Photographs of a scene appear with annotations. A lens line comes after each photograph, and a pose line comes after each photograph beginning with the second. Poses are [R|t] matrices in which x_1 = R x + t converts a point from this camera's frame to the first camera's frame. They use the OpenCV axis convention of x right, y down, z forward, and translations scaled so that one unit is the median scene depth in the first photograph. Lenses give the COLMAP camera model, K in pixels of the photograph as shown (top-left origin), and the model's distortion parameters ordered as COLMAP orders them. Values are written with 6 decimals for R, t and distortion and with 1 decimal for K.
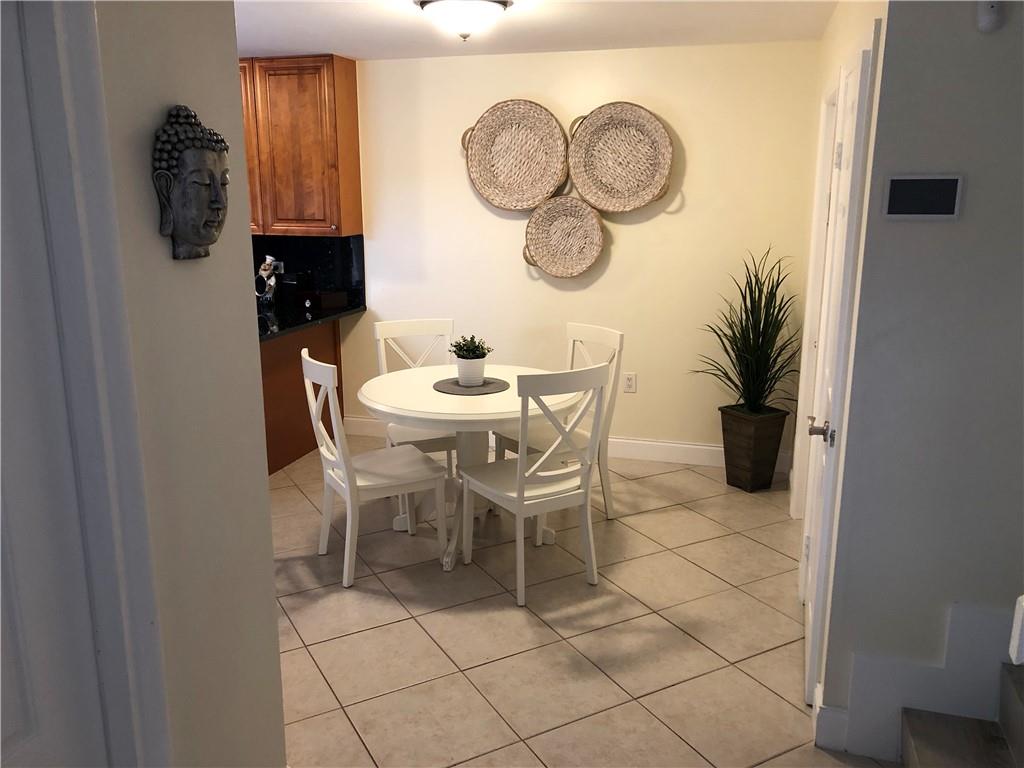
lens RADIAL K [[824.1, 0, 524.1], [0, 824.1, 412.3], [0, 0, 1]] dist [-0.005643, -0.017005]
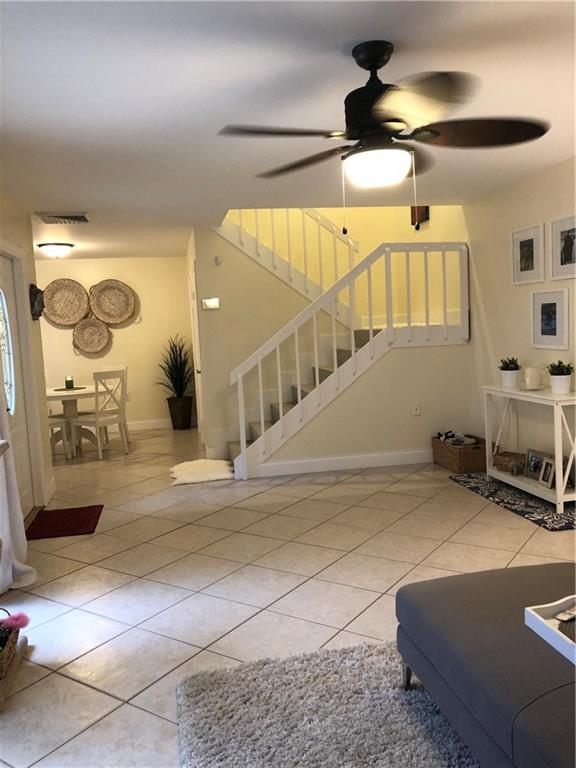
lens RADIAL K [[618.1, 0, 289.6], [0, 618.1, 385.8], [0, 0, 1]] dist [-0.005643, -0.017005]
pose [[0.903852, -0.085000, 0.419317, -0.189923], [0.149386, 0.981082, -0.123130, 0.227371], [-0.400918, 0.173931, 0.899451, -0.773147]]
